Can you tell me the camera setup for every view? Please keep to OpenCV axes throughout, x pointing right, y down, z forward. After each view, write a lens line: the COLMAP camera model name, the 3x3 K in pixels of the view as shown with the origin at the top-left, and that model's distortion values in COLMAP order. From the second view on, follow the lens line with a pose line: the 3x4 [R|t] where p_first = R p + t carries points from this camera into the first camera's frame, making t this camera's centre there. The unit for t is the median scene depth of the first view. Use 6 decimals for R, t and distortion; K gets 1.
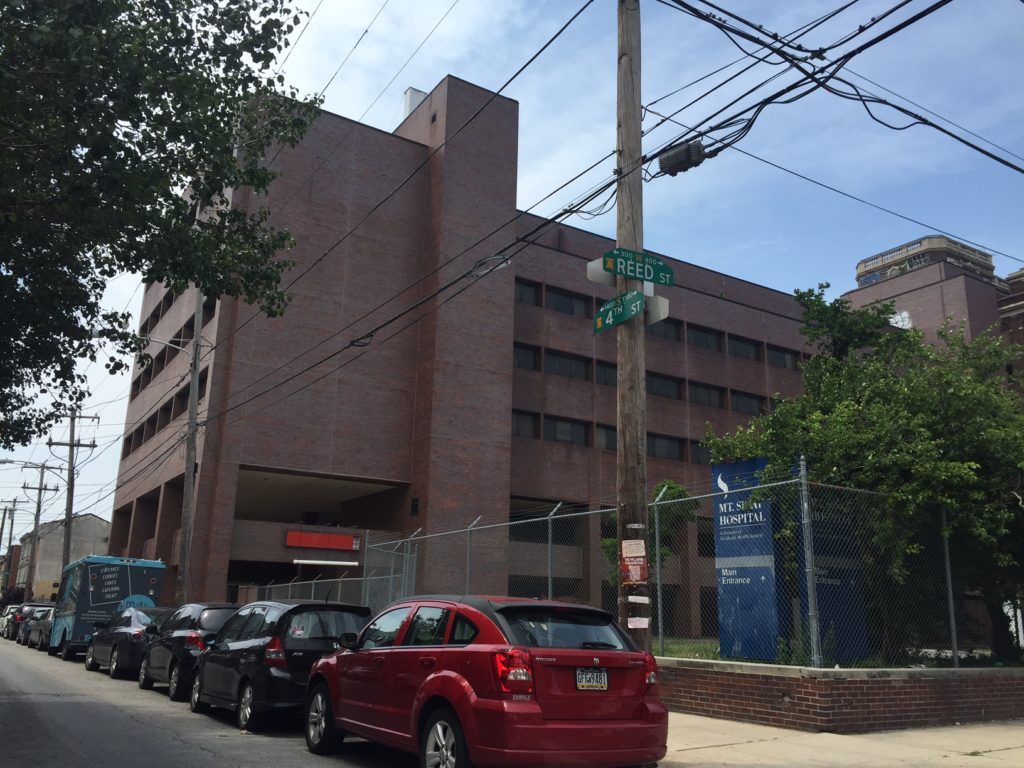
lens RADIAL K [[874.5, 0, 509.9], [0, 874.5, 386.6], [0, 0, 1]] dist [0.078953, -0.096732]
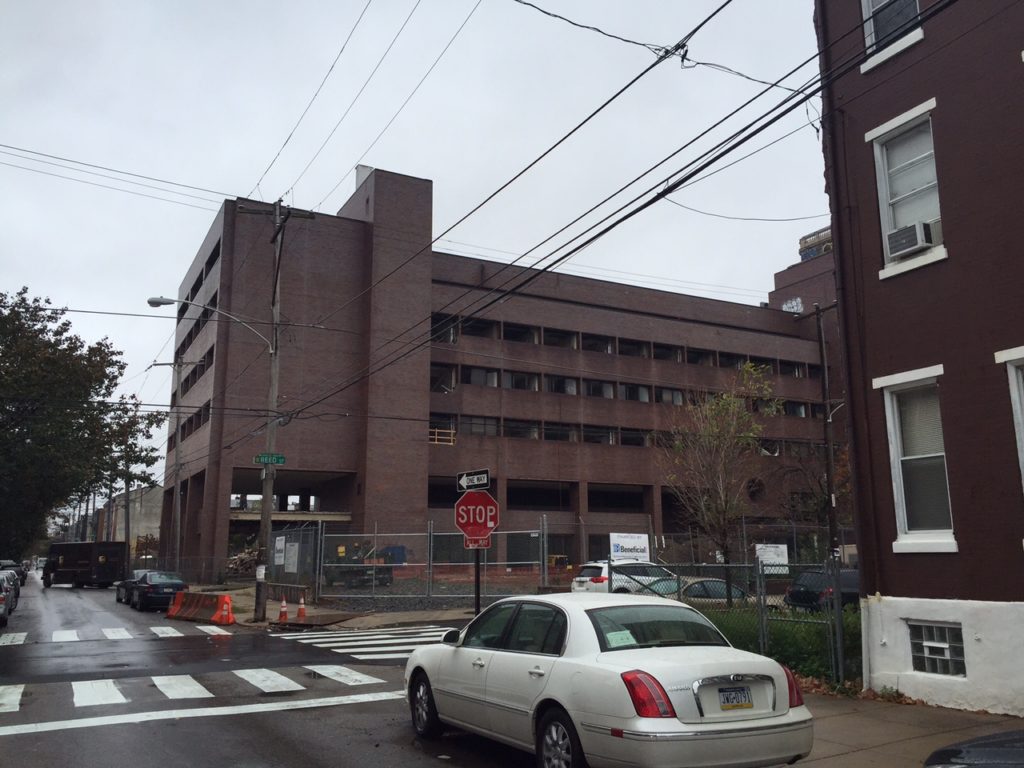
lens RADIAL K [[874.5, 0, 514.1], [0, 874.5, 382.4], [0, 0, 1]] dist [0.078953, -0.096732]
pose [[0.995479, -0.042147, -0.085121, 0.242372], [0.048218, 0.996340, 0.070581, -0.111584], [0.081835, -0.074366, 0.993868, -0.347207]]
